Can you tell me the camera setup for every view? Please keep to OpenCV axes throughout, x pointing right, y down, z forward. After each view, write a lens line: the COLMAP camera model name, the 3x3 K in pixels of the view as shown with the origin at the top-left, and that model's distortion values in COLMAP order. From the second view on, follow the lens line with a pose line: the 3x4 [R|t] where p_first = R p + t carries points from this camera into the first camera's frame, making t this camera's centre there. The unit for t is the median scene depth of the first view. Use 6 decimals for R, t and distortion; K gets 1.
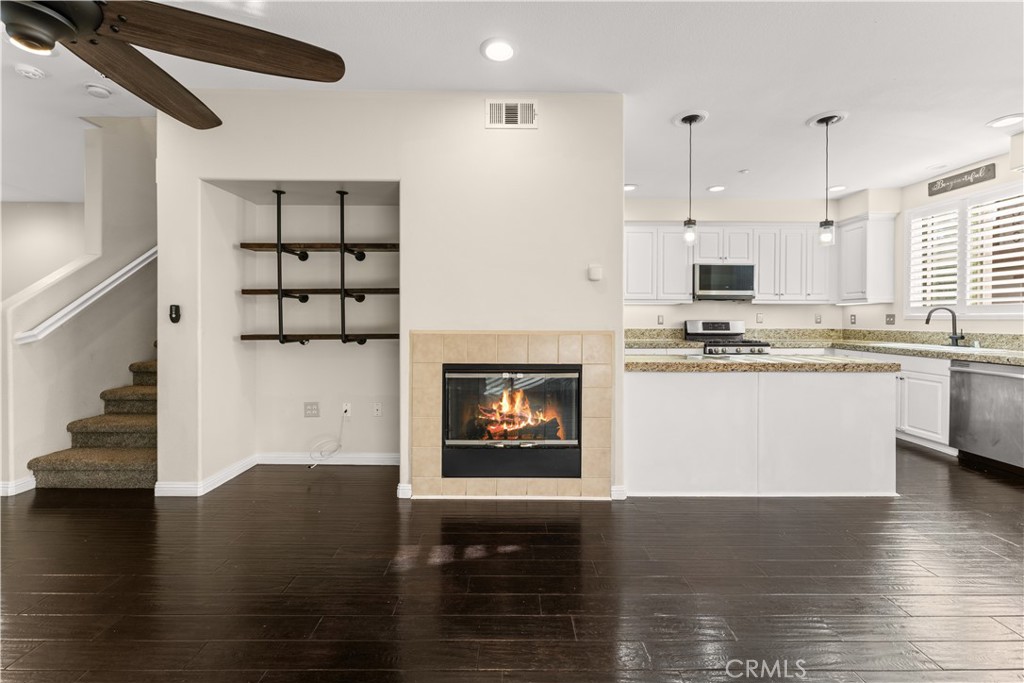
lens RADIAL K [[420.1, 0, 522.5], [0, 420.1, 319.6], [0, 0, 1]] dist [0.000660, 0.000487]
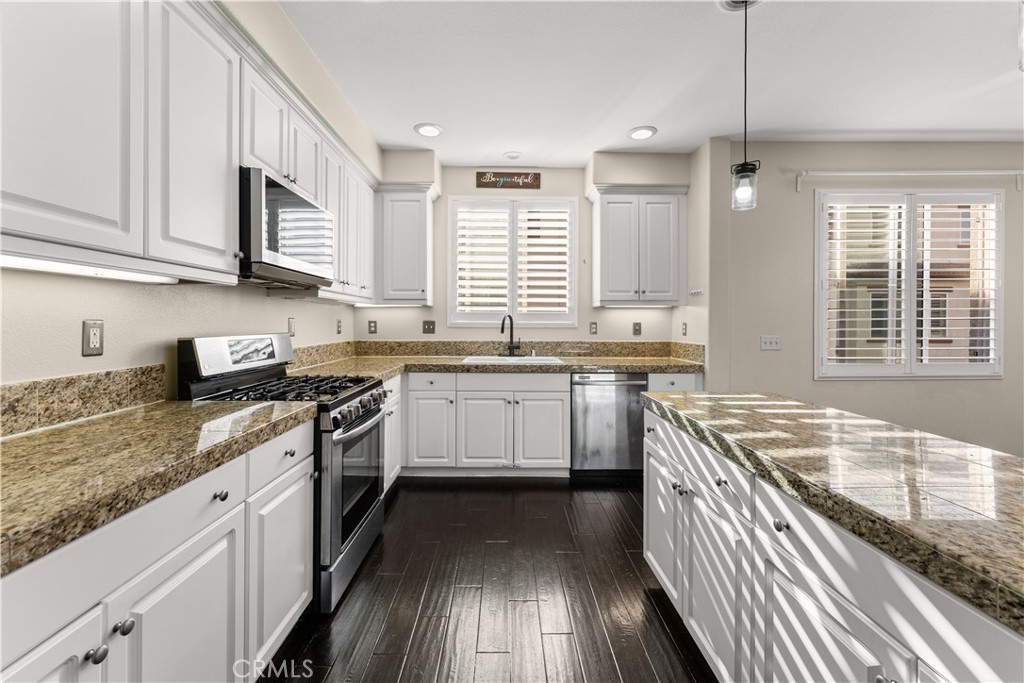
lens RADIAL K [[420.1, 0, 503.2], [0, 420.1, 324.5], [0, 0, 1]] dist [0.000660, 0.000487]
pose [[0.010130, -0.010831, 0.999890, 0.092793], [-0.004332, 0.999931, 0.010875, -0.016703], [-0.999939, -0.004441, 0.010083, 0.968022]]
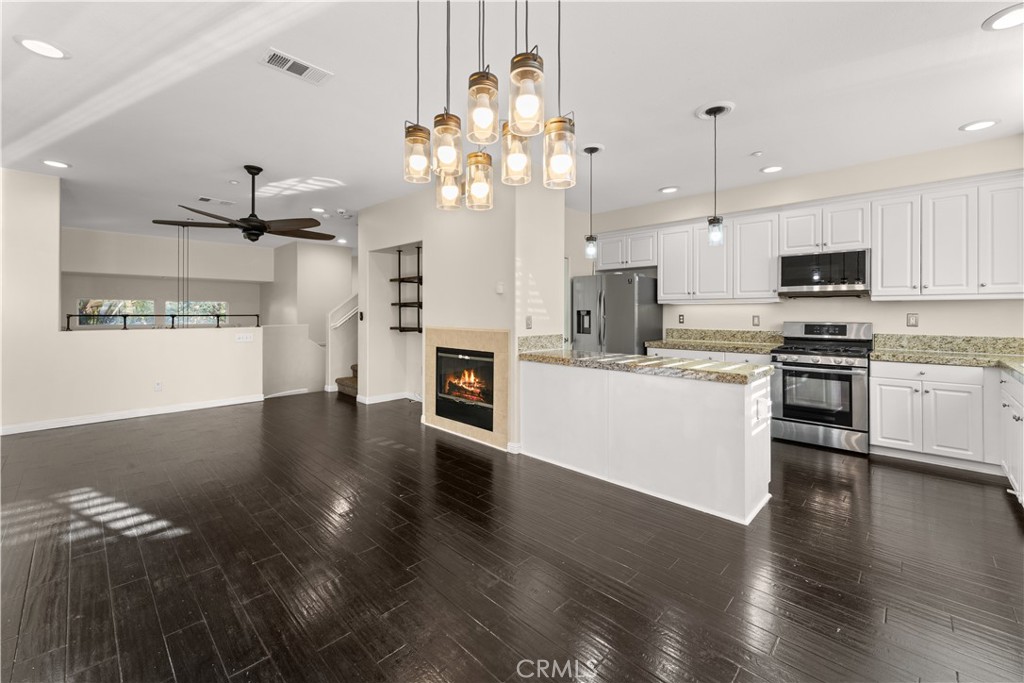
lens RADIAL K [[420.1, 0, 504.8], [0, 420.1, 313.9], [0, 0, 1]] dist [0.000660, 0.000487]
pose [[0.706310, -0.000514, -0.707903, 0.754376], [-0.002001, 0.999994, -0.002722, -0.013493], [0.707900, 0.003339, 0.706305, 0.009966]]
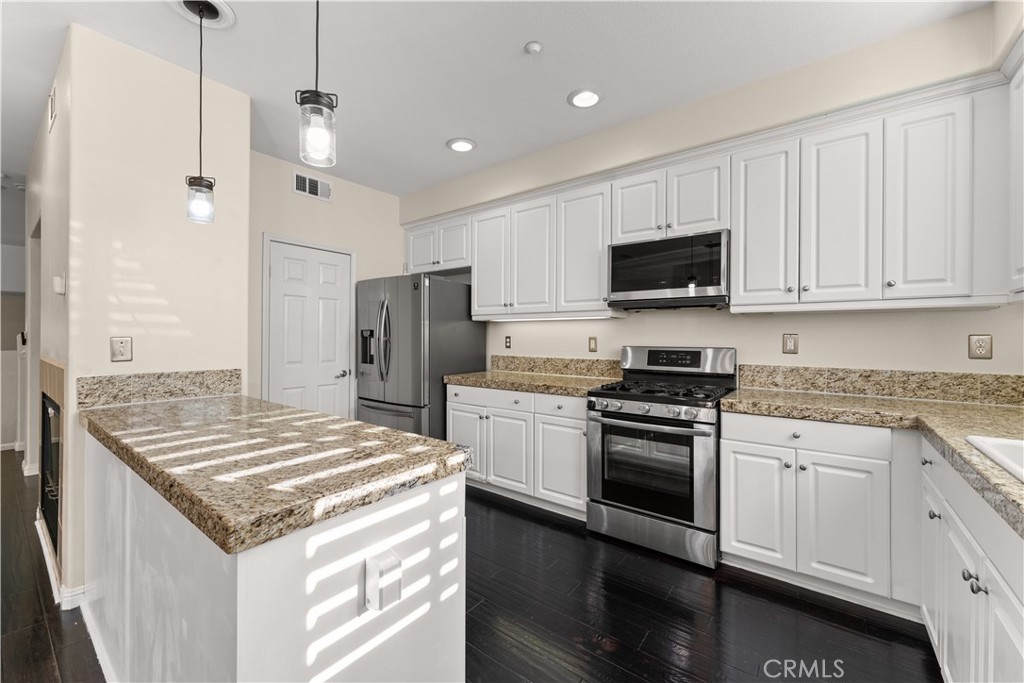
lens RADIAL K [[420.1, 0, 497.8], [0, 420.1, 339.8], [0, 0, 1]] dist [0.000660, 0.000487]
pose [[0.781671, 0.003347, -0.623682, 0.780347], [-0.001961, 0.999994, 0.002908, -0.010440], [0.623688, -0.001050, 0.781673, 0.574775]]
